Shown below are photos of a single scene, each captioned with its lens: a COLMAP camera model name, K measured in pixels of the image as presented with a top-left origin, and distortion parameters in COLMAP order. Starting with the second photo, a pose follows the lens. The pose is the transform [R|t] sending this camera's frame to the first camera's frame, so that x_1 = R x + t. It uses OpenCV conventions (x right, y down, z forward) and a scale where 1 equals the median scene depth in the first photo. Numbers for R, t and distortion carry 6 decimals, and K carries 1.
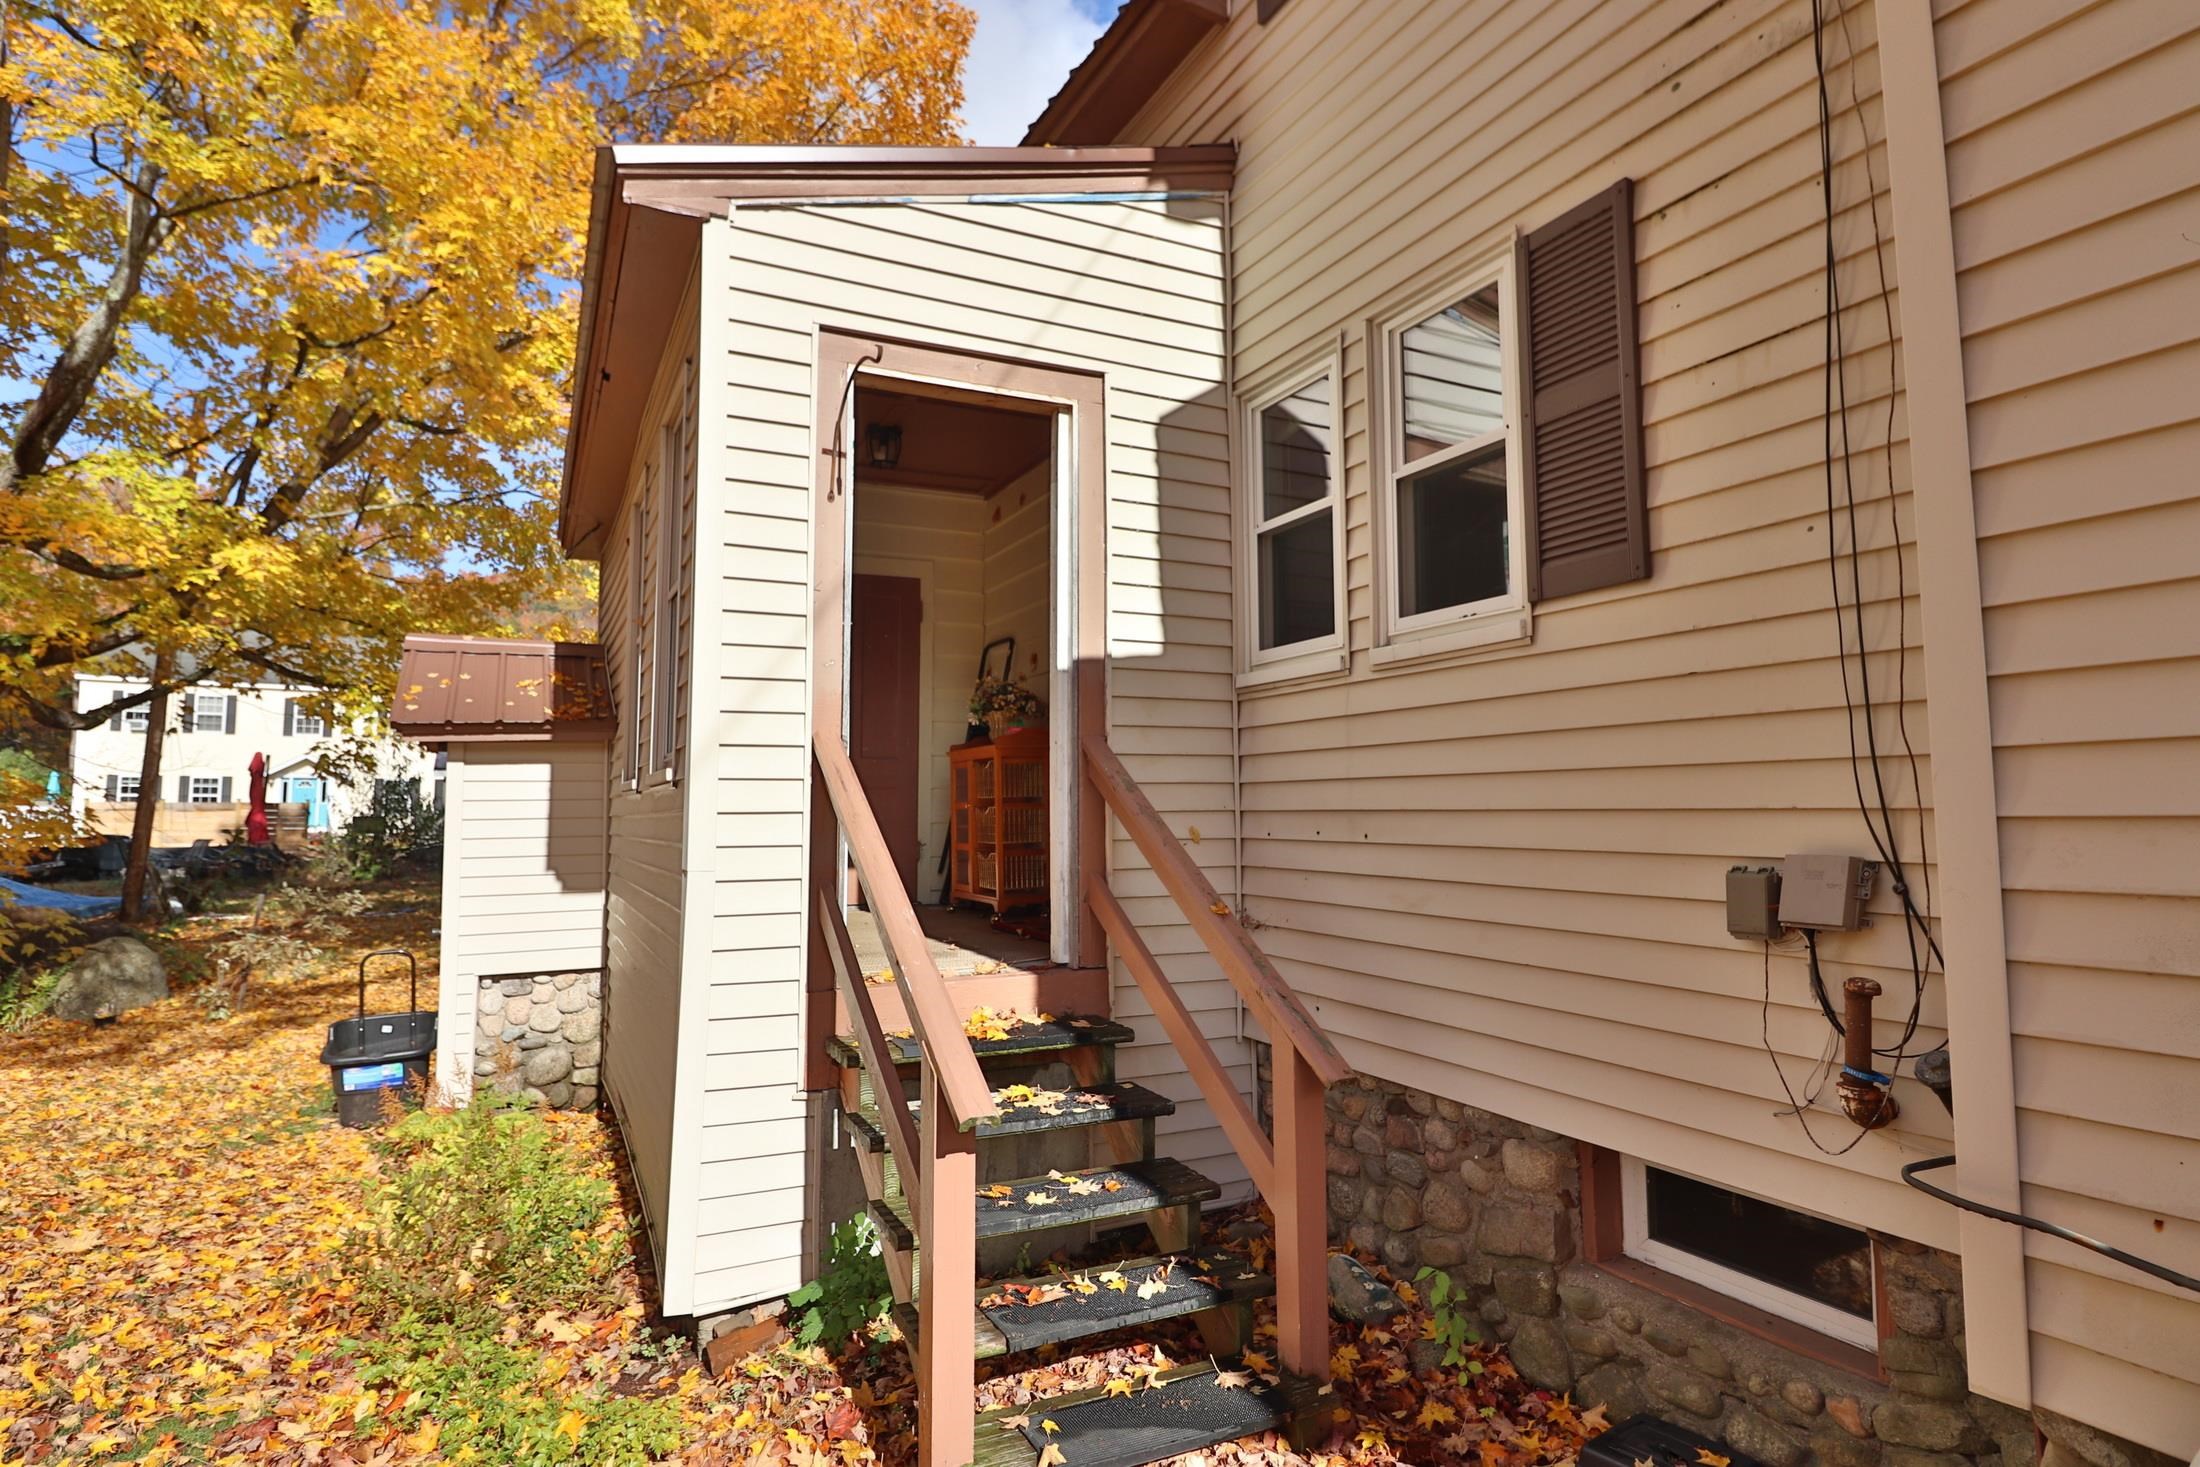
lens RADIAL K [[1134.8, 0, 1094.1], [0, 1134.8, 718.8], [0, 0, 1]] dist [0.002066, -0.015188]
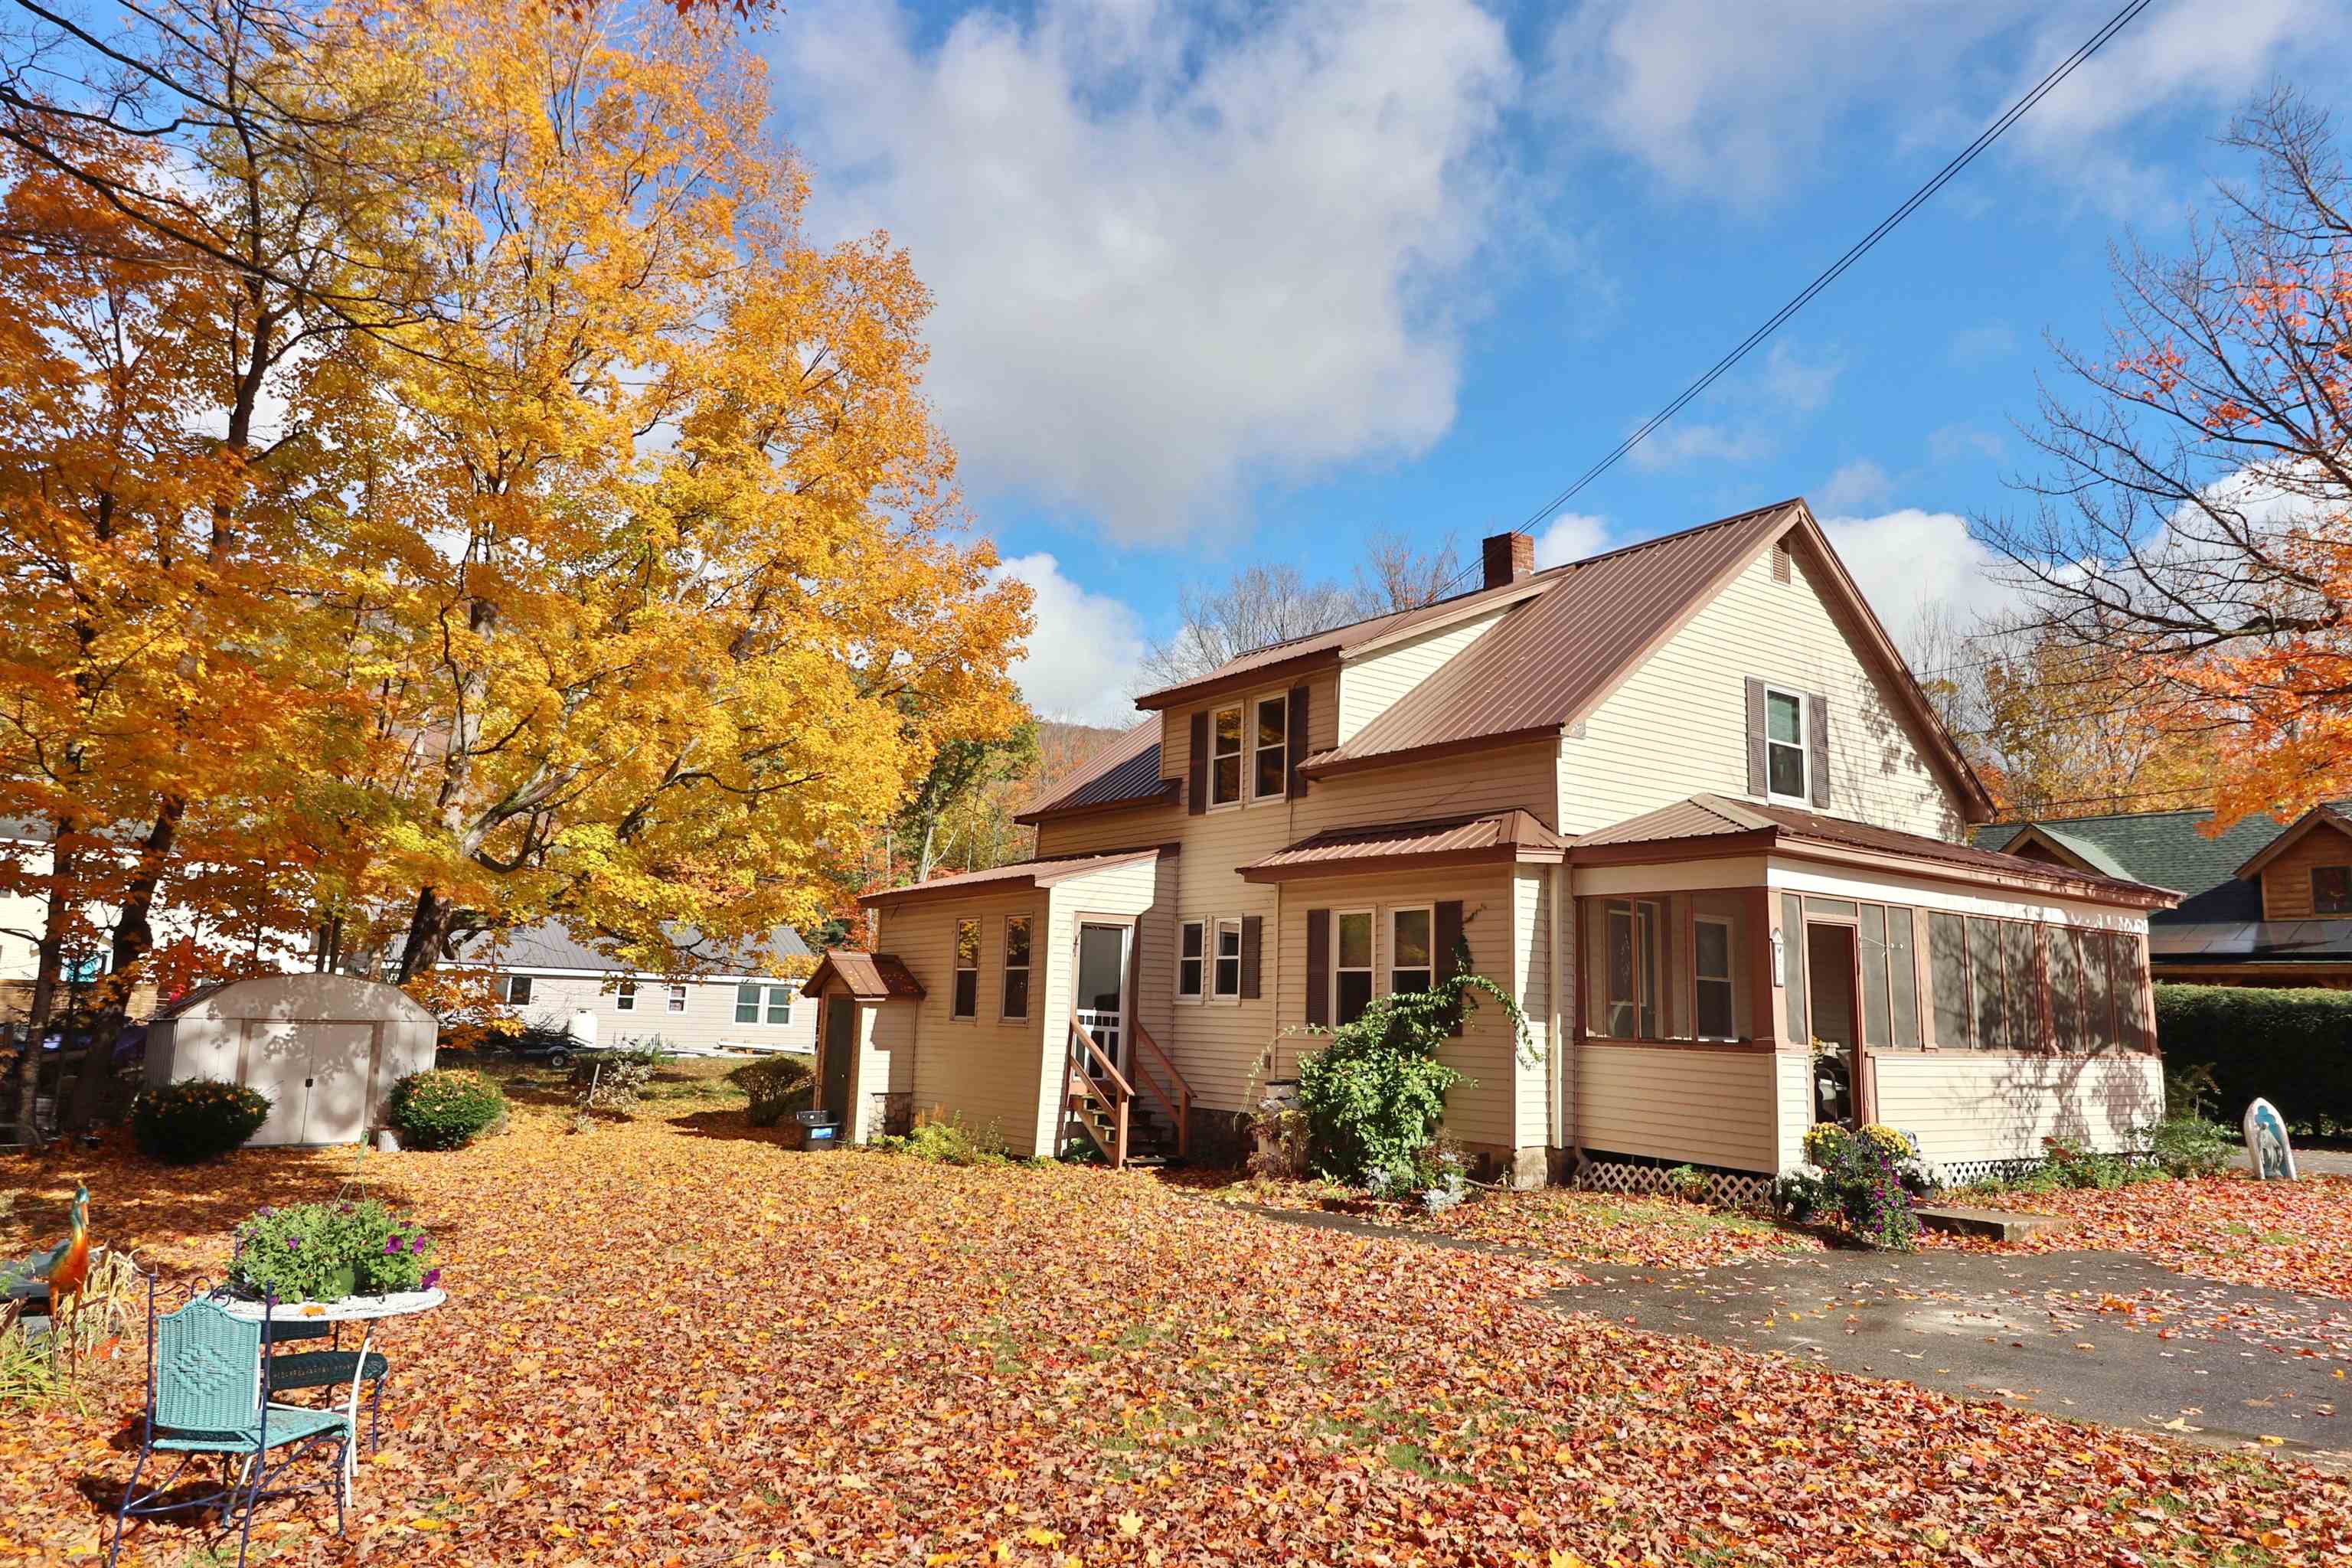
lens RADIAL K [[1516.7, 0, 1179.9], [0, 1516.7, 760.7], [0, 0, 1]] dist [-0.001155, -0.004148]
pose [[0.983833, 0.062625, 0.167783, -0.865686], [-0.048469, 0.995013, -0.087181, -0.464158], [-0.172406, 0.077639, 0.981962, -4.622430]]
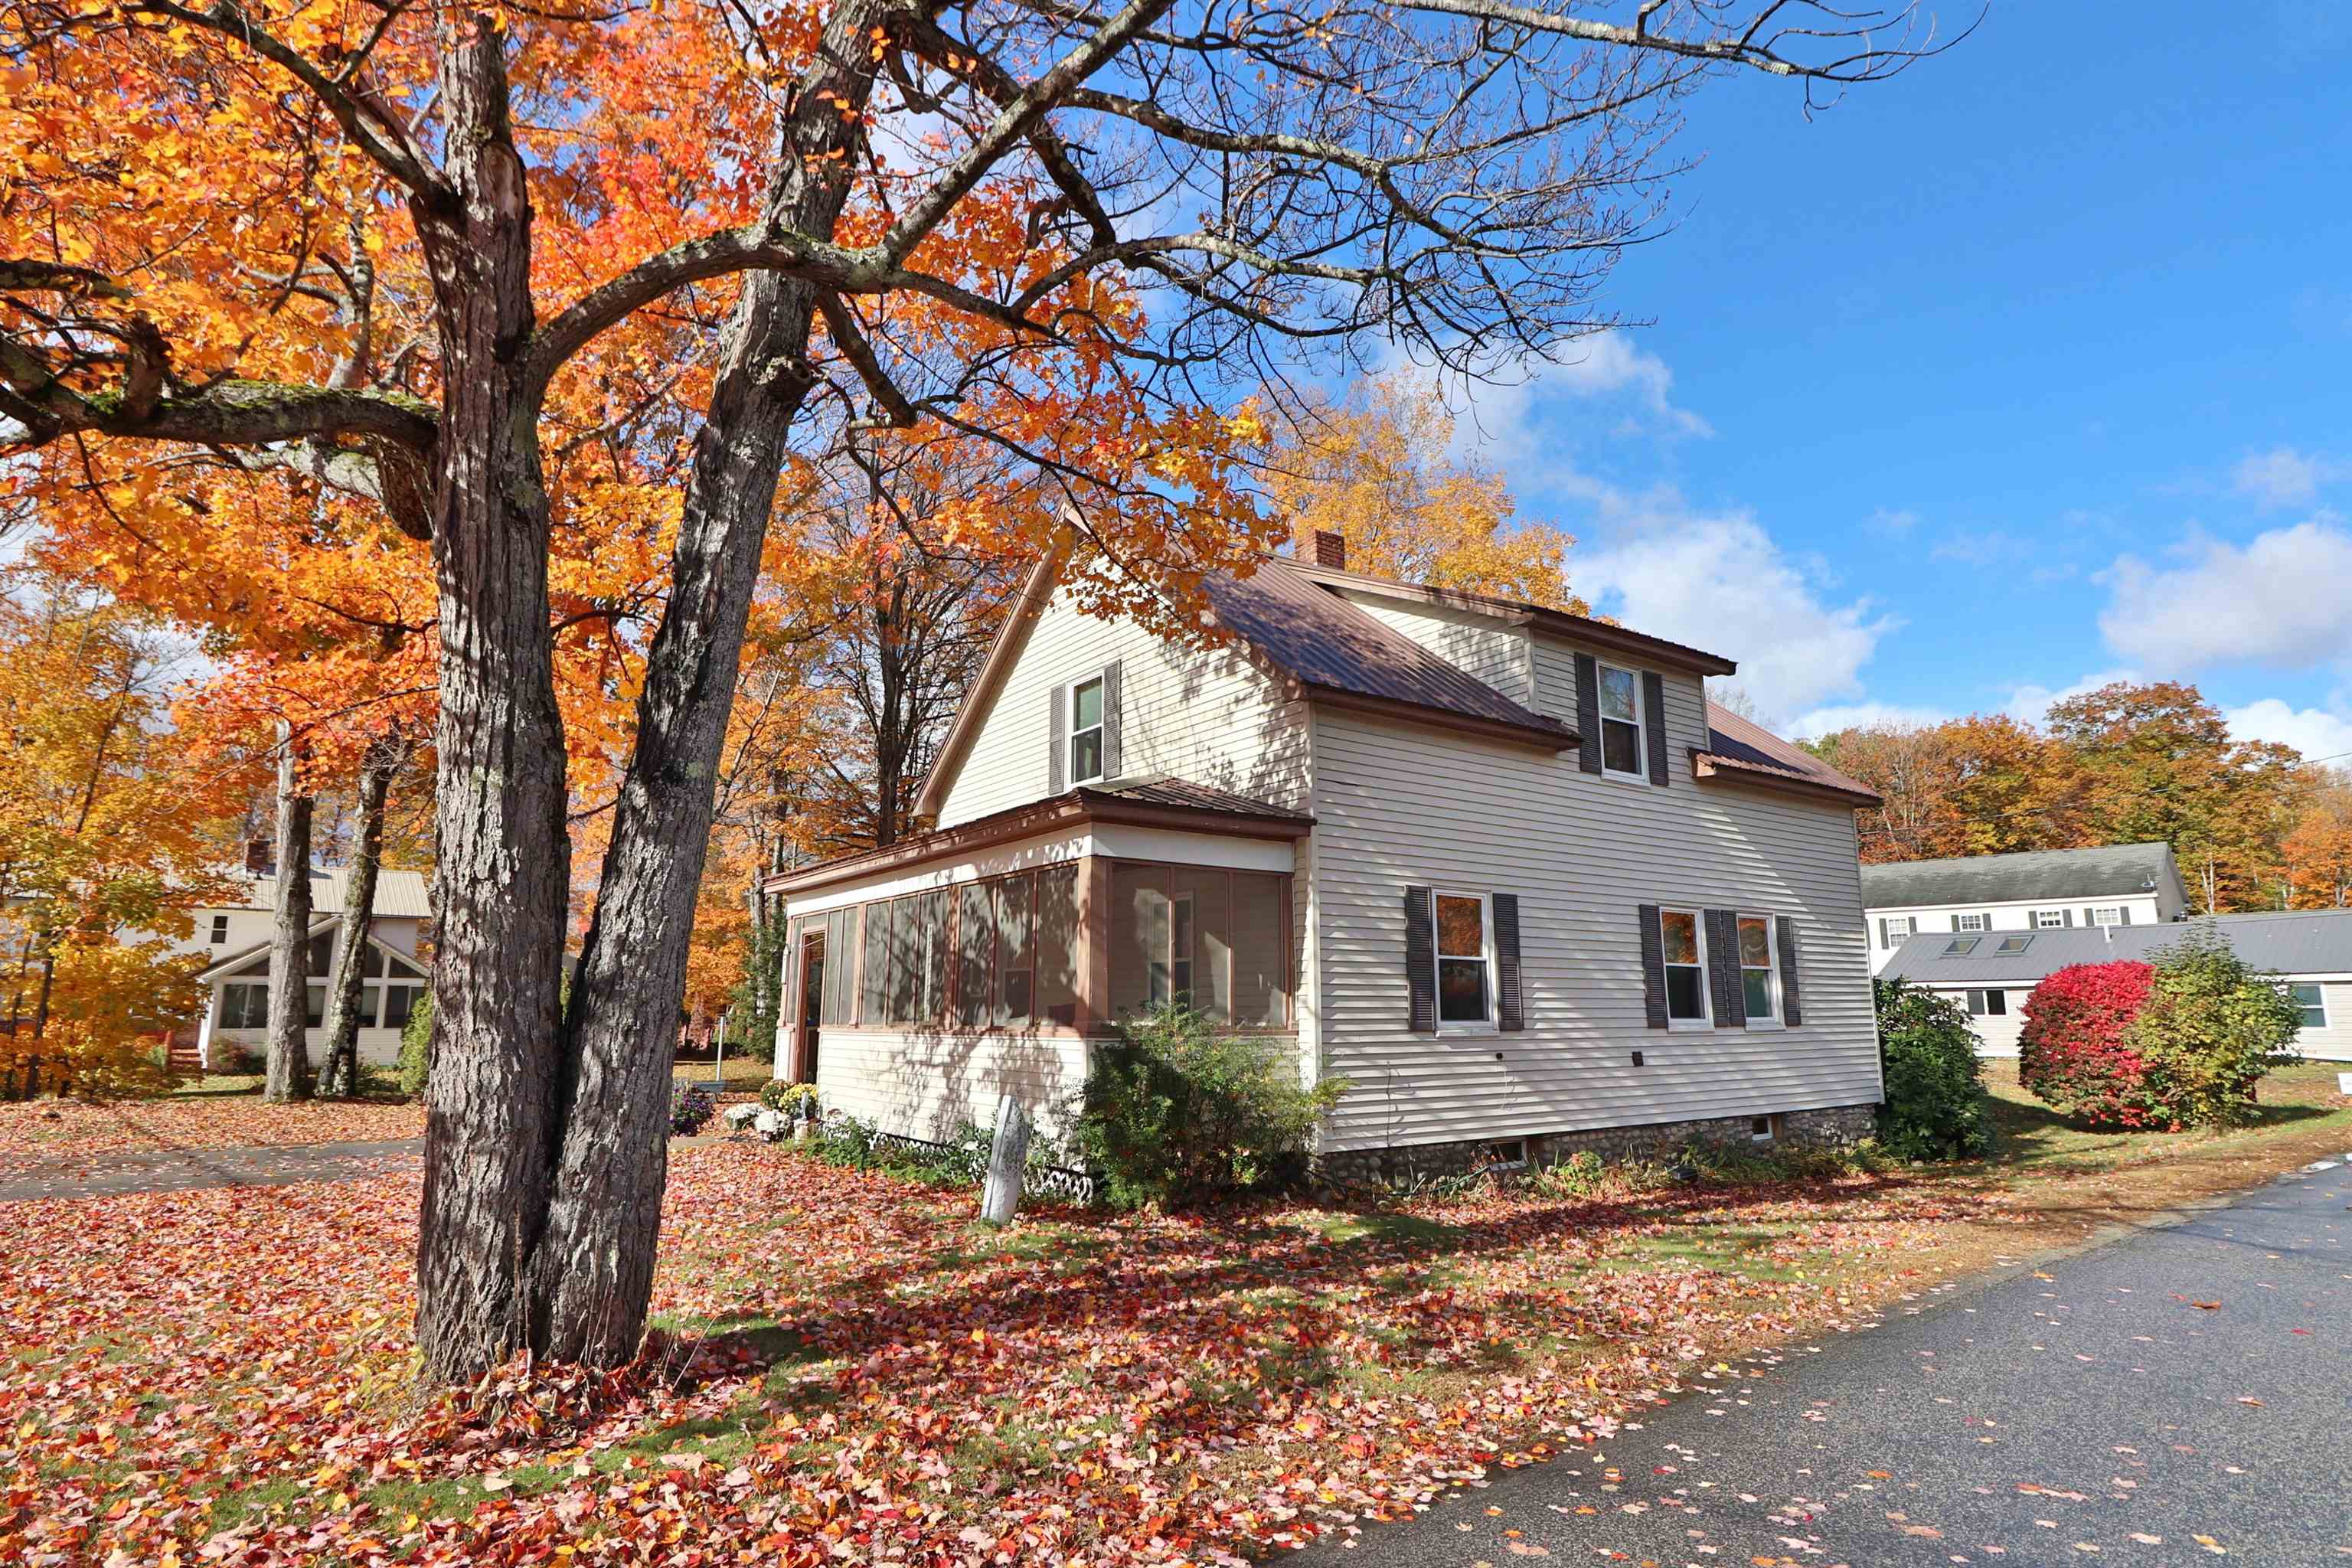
lens RADIAL K [[1213.2, 0, 1169.7], [0, 1213.2, 768.3], [0, 0, 1]] dist [0.002066, -0.015188]
pose [[0.162485, -0.191926, -0.967865, 6.275971], [0.084884, 0.979983, -0.180078, -0.147578], [0.983053, -0.052897, 0.175524, -0.292820]]
